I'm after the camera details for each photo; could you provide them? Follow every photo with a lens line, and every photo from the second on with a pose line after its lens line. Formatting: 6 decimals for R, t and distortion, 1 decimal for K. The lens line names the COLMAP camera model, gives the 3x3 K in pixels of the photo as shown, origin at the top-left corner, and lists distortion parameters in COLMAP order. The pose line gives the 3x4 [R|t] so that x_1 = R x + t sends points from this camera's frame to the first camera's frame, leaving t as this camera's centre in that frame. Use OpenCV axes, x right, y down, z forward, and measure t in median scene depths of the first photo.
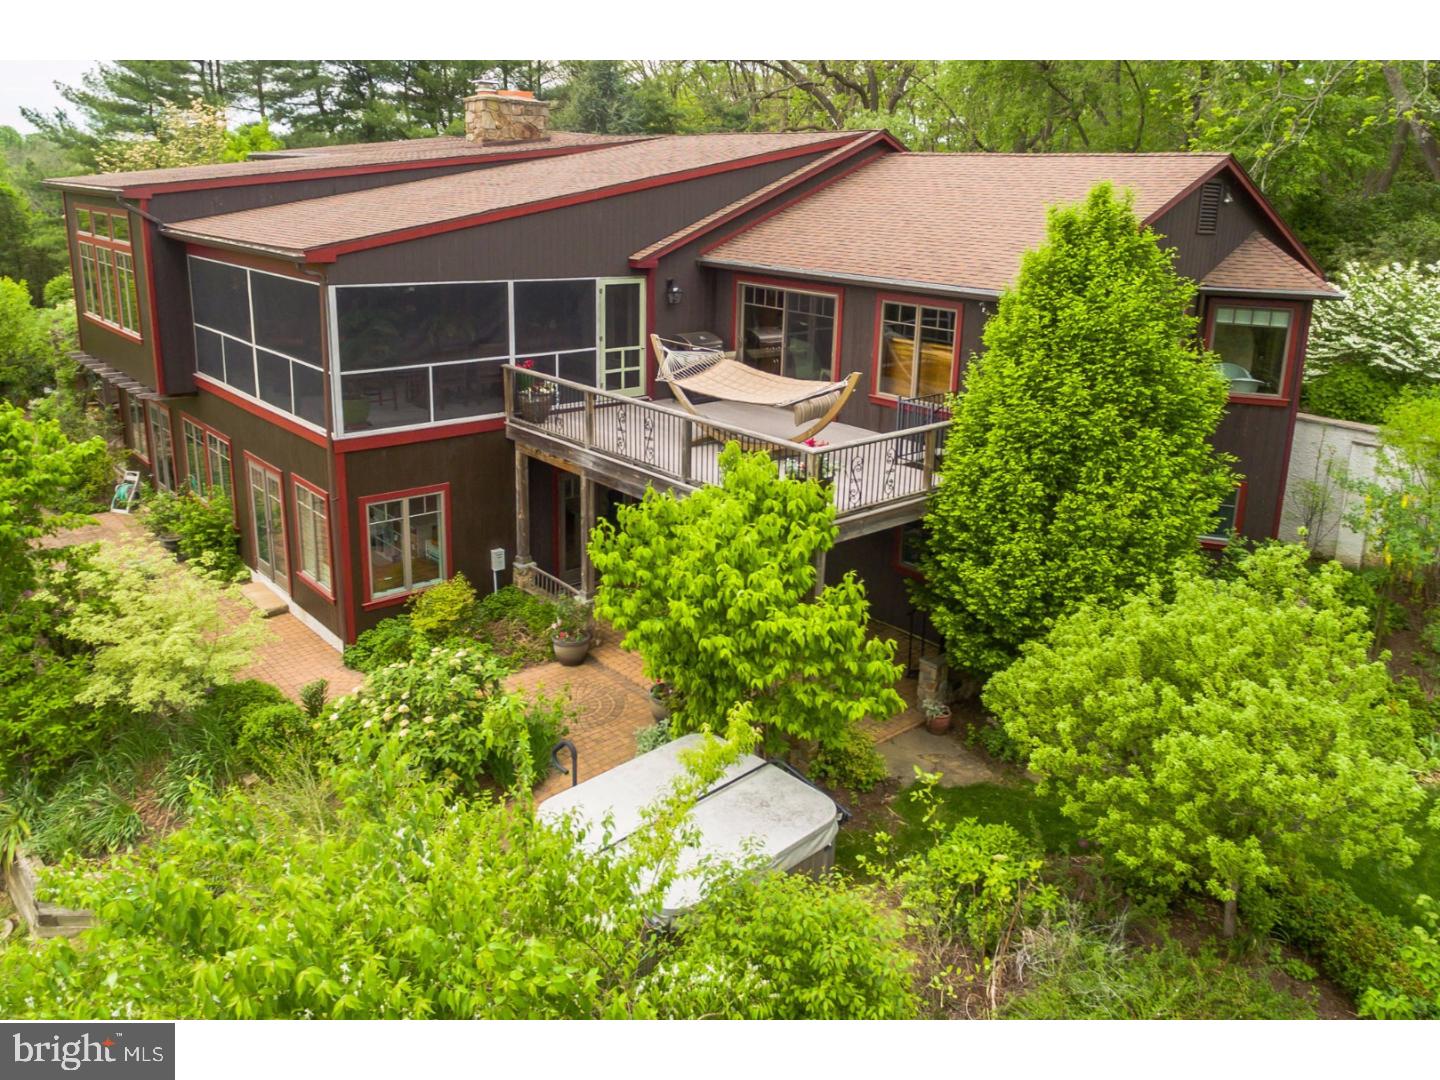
lens RADIAL K [[1120.6, 0, 720.7], [0, 1120.6, 455.0], [0, 0, 1]] dist [-0.003381, -0.004681]
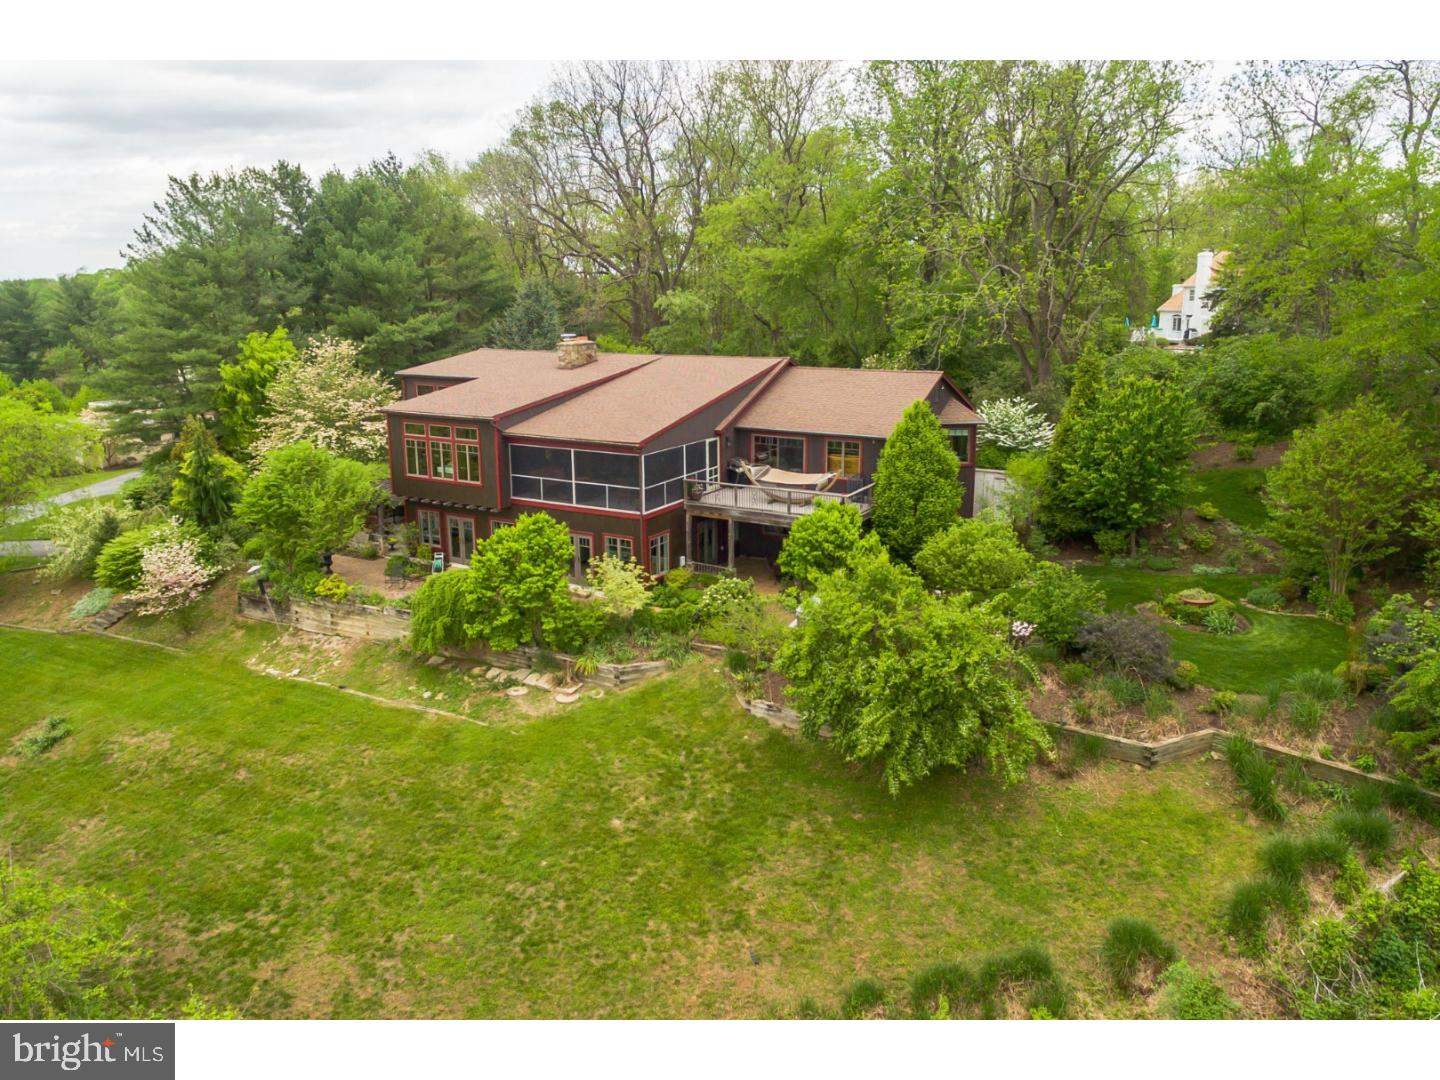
lens RADIAL K [[958.6, 0, 720.0], [0, 958.6, 540.0], [0, 0, 1]] dist [-0.001334, -0.001326]
pose [[0.961640, -0.112613, 0.250135, -0.653105], [0.110635, 0.993618, 0.022002, 0.013317], [-0.251016, 0.006516, 0.967961, -1.038481]]
